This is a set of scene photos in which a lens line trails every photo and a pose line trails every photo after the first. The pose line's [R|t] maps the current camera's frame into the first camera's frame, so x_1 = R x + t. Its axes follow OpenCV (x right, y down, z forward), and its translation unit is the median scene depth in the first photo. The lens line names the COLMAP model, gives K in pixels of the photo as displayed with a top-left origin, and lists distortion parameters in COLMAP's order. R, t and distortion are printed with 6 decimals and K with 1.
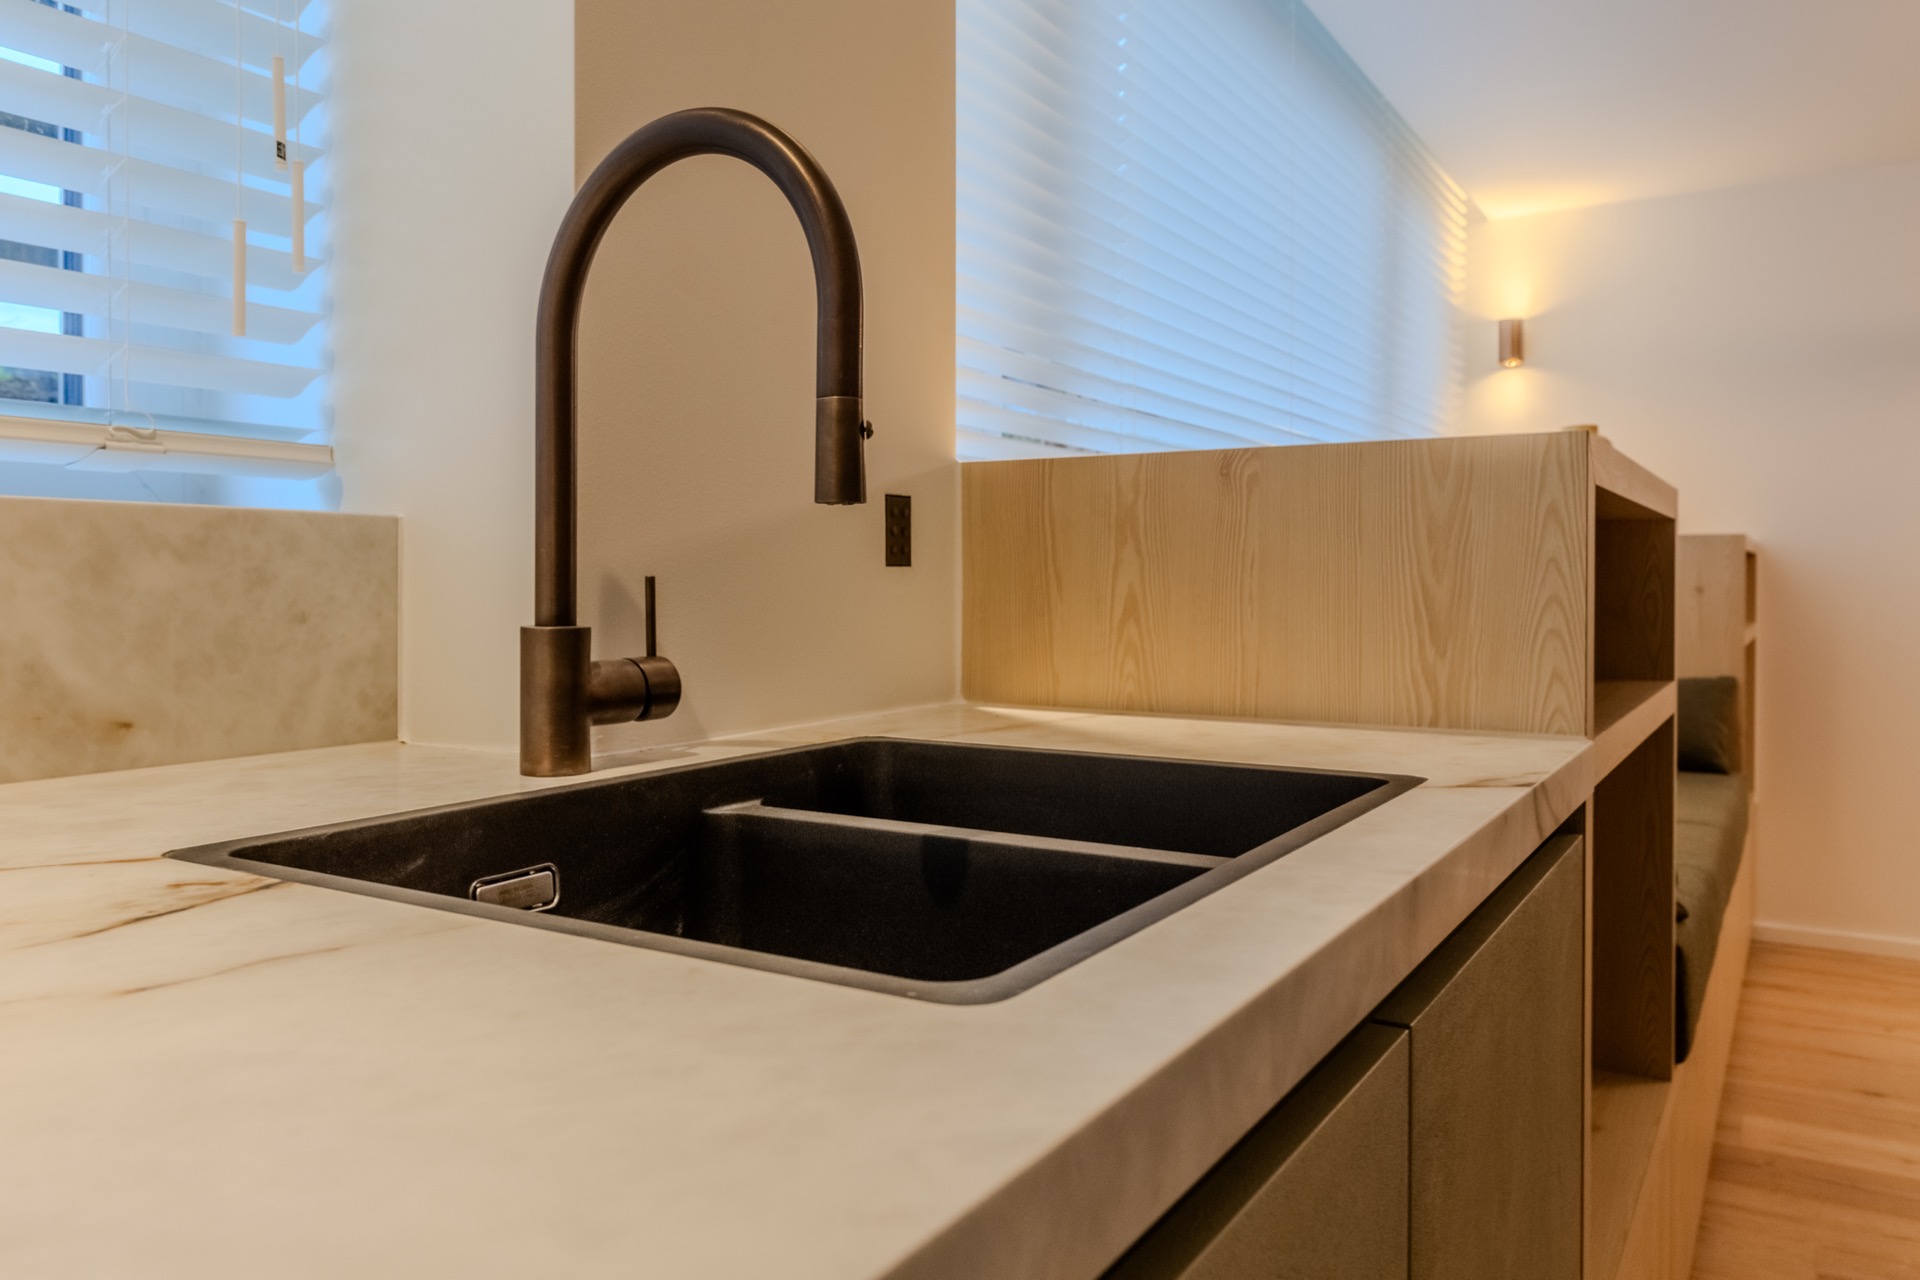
lens RADIAL K [[1401.0, 0, 962.6], [0, 1401.0, 581.7], [0, 0, 1]] dist [0.003747, -0.002111]
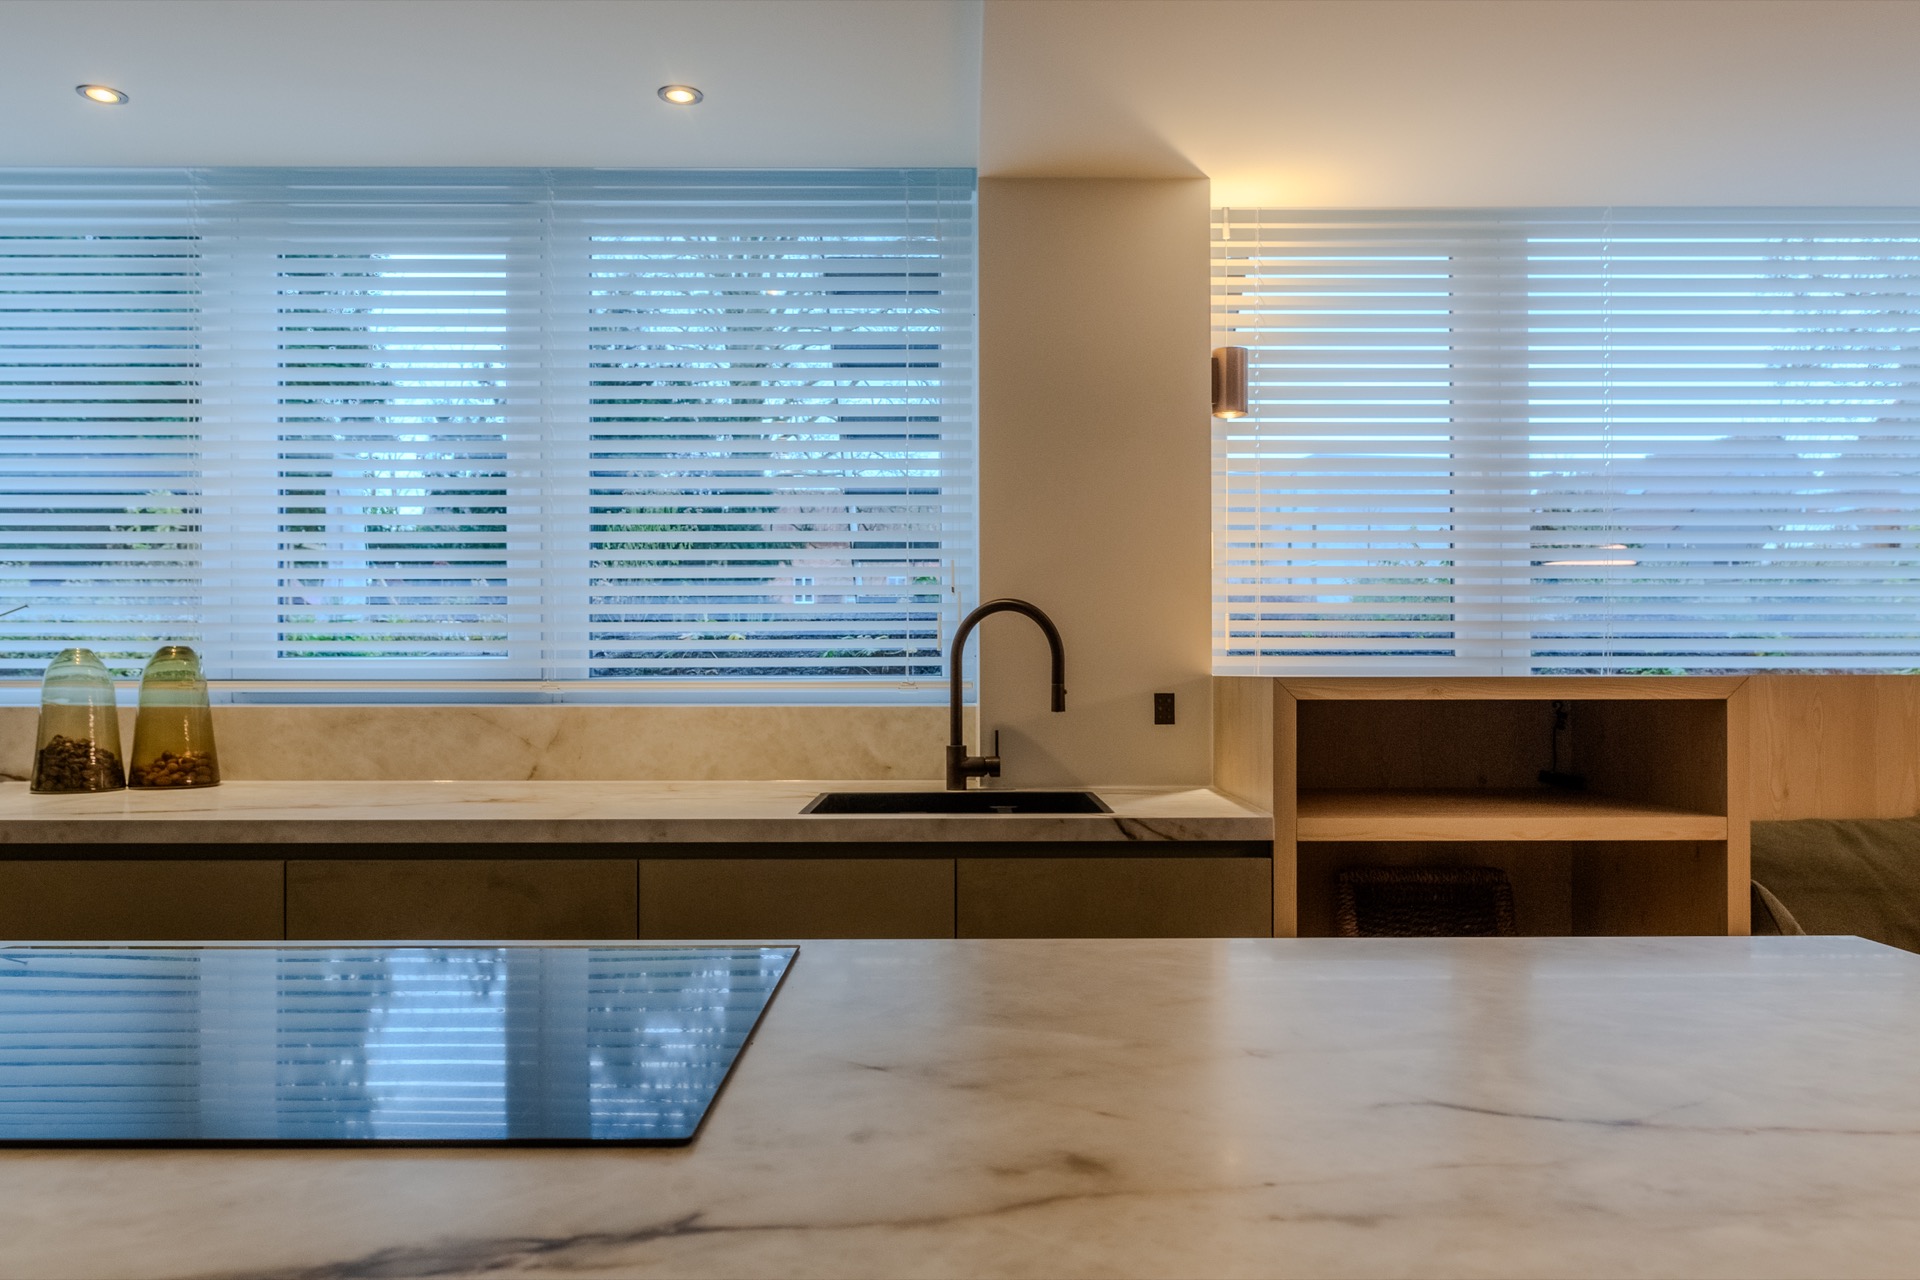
lens RADIAL K [[1377.8, 0, 990.0], [0, 1377.8, 639.2], [0, 0, 1]] dist [-0.008061, -0.002773]
pose [[0.520050, -0.023014, -0.853826, 2.054982], [-0.000816, 0.999623, -0.027441, -0.104817], [0.854136, 0.014968, 0.519835, -0.498656]]
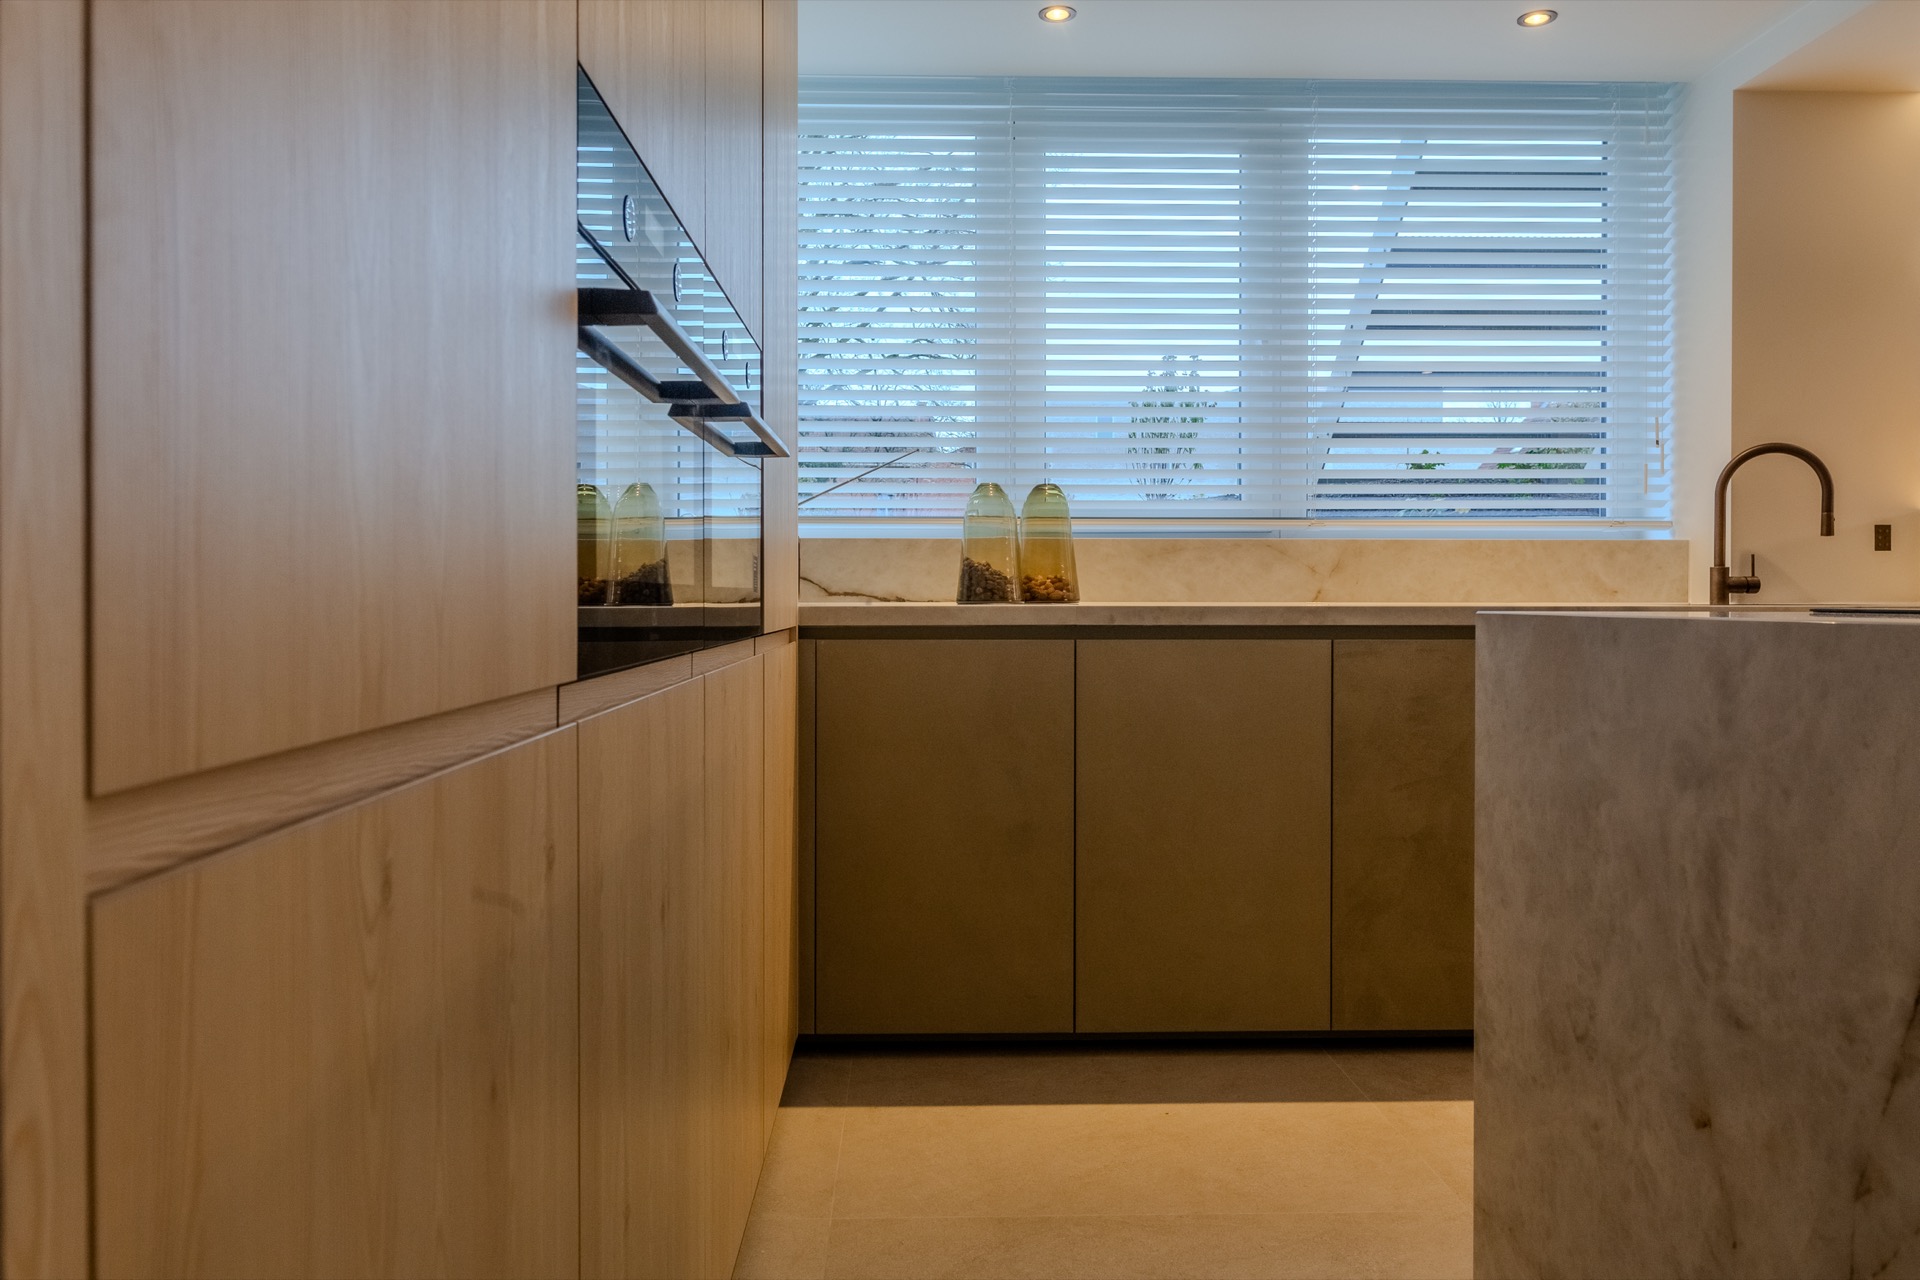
lens RADIAL K [[1401.0, 0, 962.6], [0, 1401.0, 581.7], [0, 0, 1]] dist [0.003747, -0.002111]
pose [[0.545305, -0.011932, -0.838153, 1.513114], [-0.002399, 0.999872, -0.015795, 0.115436], [0.838234, 0.010624, 0.545207, -2.392209]]
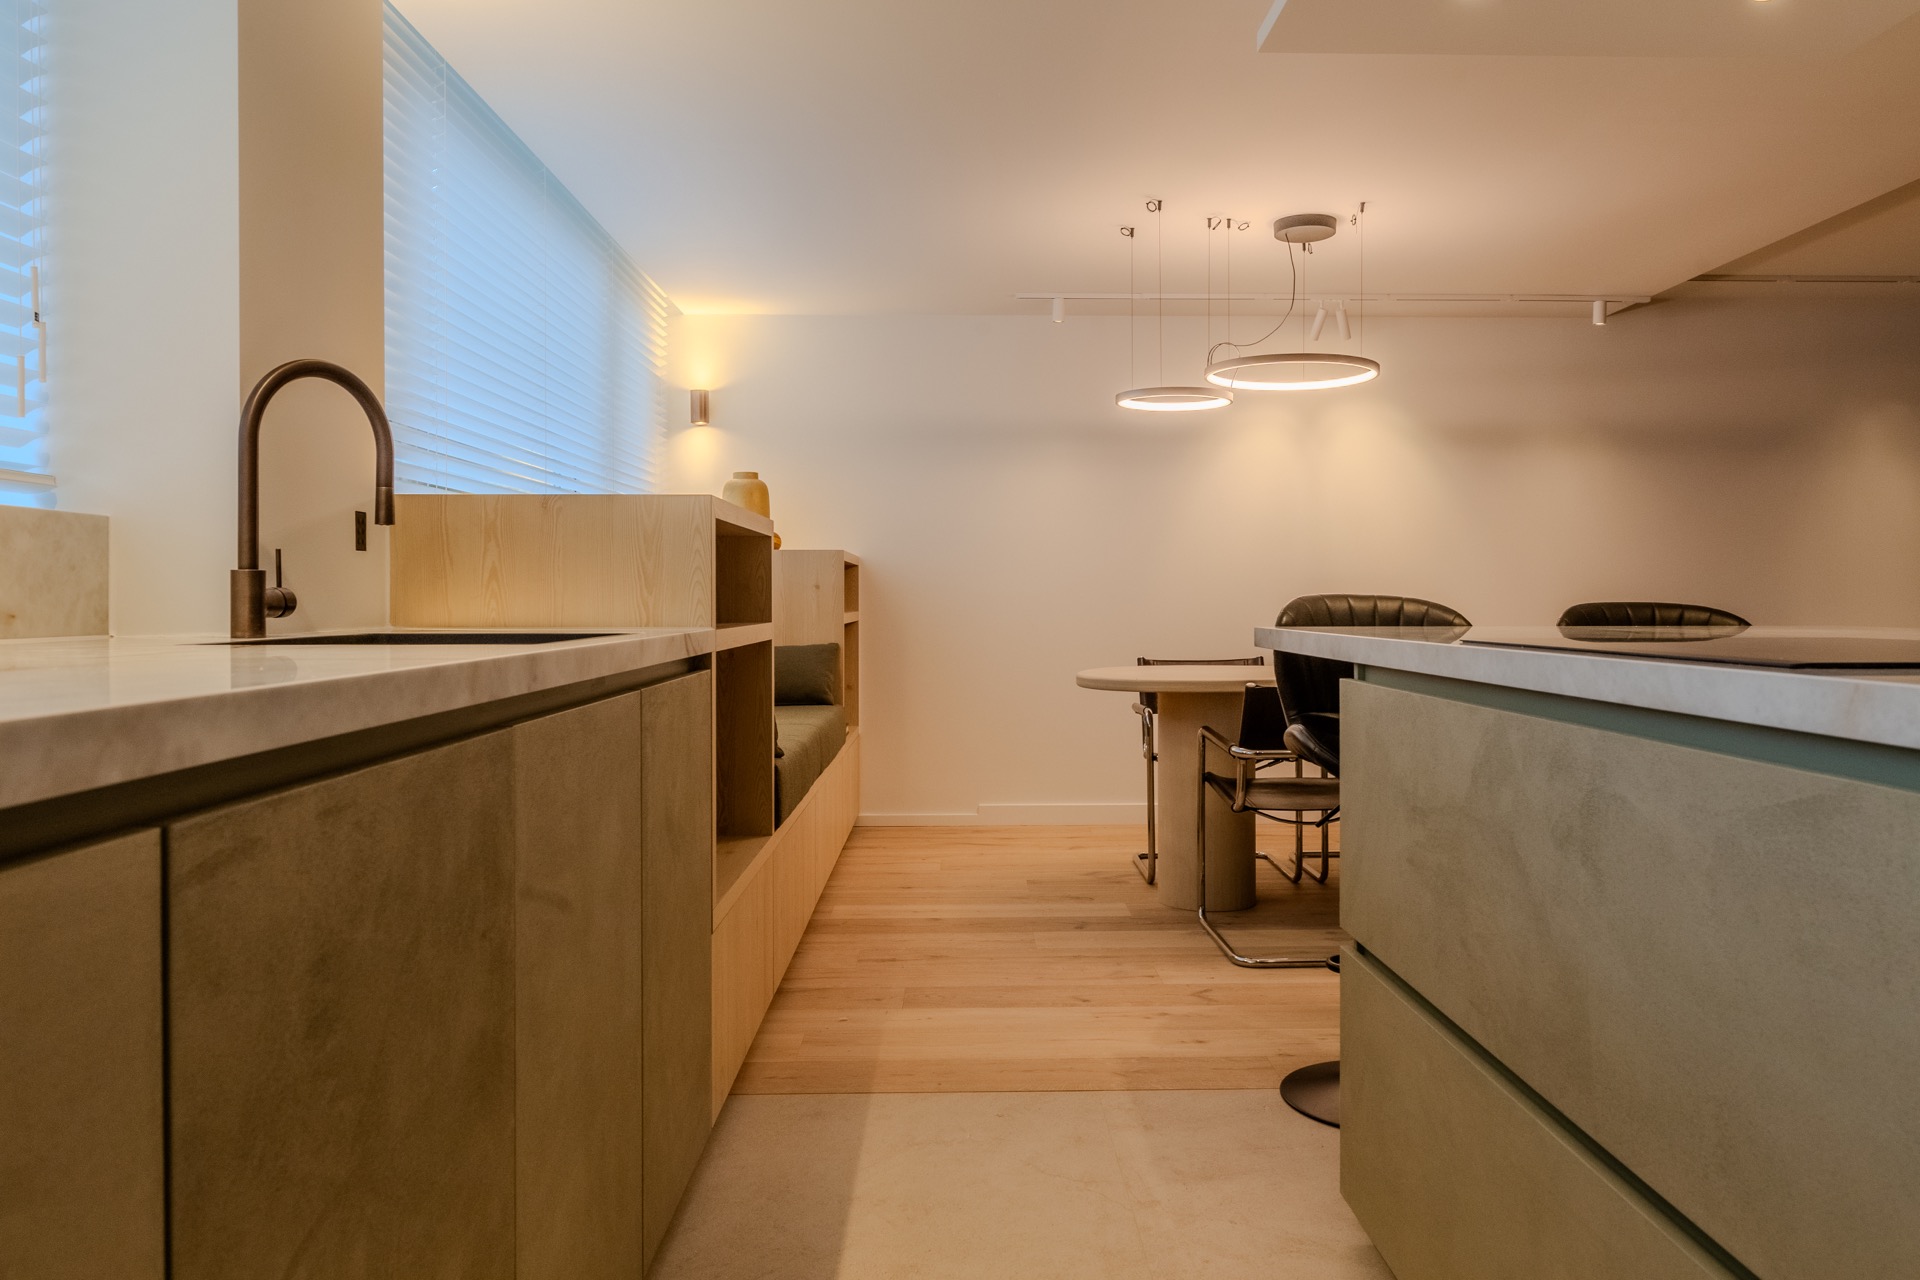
lens RADIAL K [[1381.1, 0, 1001.3], [0, 1381.1, 626.4], [0, 0, 1]] dist [0.003850, 0.001183]
pose [[0.838176, -0.013861, 0.545223, -0.393644], [0.004168, 0.999811, 0.019010, 0.067889], [-0.545384, -0.013661, 0.838075, -1.161771]]
